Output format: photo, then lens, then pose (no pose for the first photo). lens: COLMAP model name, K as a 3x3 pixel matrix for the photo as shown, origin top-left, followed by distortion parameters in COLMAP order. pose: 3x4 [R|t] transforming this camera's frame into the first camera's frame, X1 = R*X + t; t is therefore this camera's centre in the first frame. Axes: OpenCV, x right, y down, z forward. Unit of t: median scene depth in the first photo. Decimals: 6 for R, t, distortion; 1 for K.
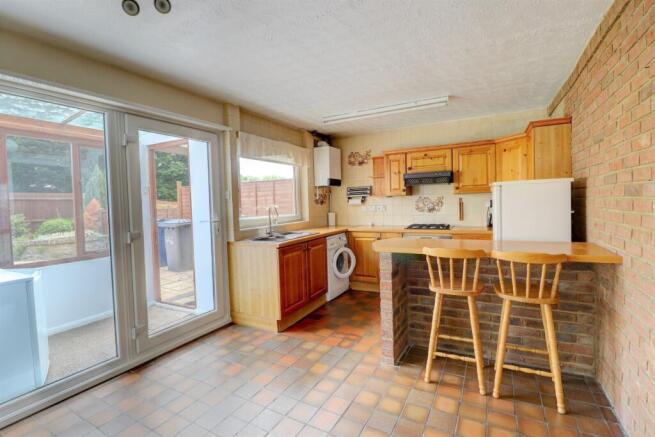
lens RADIAL K [[305.1, 0, 331.0], [0, 305.1, 212.3], [0, 0, 1]] dist [0.001901, -0.010222]
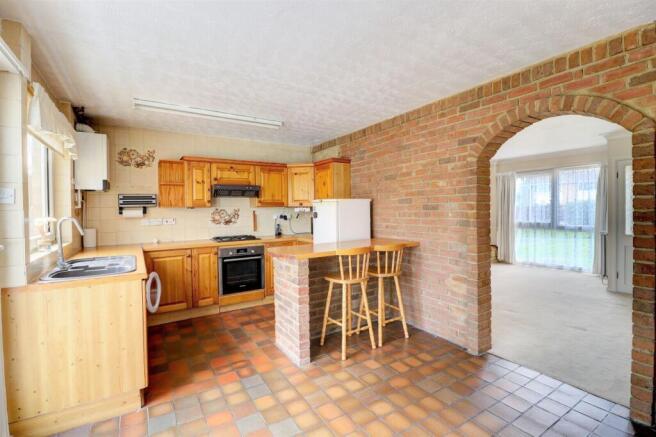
lens RADIAL K [[305.6, 0, 331.5], [0, 305.6, 212.3], [0, 0, 1]] dist [0.001901, -0.010222]
pose [[0.484037, 0.014337, 0.874930, -0.460825], [0.030277, 0.998993, -0.033120, 0.004187], [-0.874524, 0.042521, 0.483115, 0.252265]]
